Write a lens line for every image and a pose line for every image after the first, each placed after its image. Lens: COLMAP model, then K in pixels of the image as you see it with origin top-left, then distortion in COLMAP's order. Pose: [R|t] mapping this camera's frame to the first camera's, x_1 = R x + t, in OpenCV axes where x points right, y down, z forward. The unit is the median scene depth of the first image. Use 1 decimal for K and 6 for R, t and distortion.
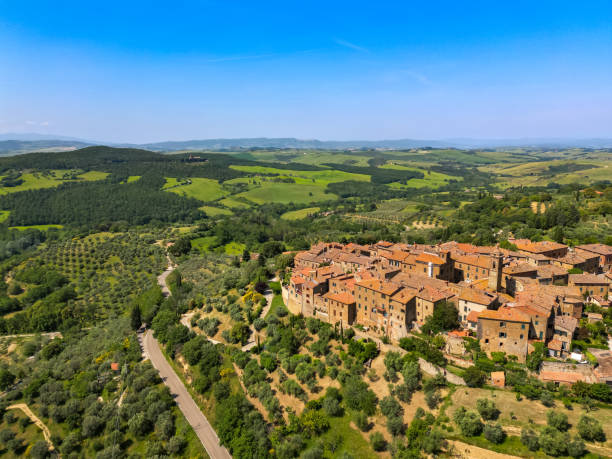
lens RADIAL K [[428.5, 0, 306.0], [0, 428.5, 229.5], [0, 0, 1]] dist [0.086287, -0.091476]
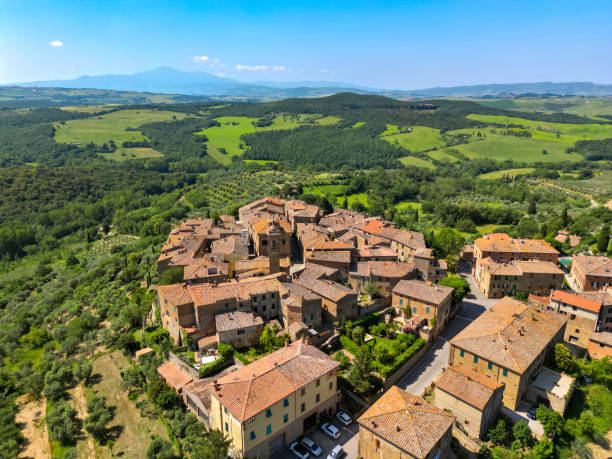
lens RADIAL K [[428.5, 0, 306.0], [0, 428.5, 229.5], [0, 0, 1]] dist [0.086287, -0.091476]
pose [[0.832526, 0.176876, -0.524991, 0.332530], [-0.115297, 0.982230, 0.148089, -0.026303], [0.541856, -0.062758, 0.838125, 0.127637]]
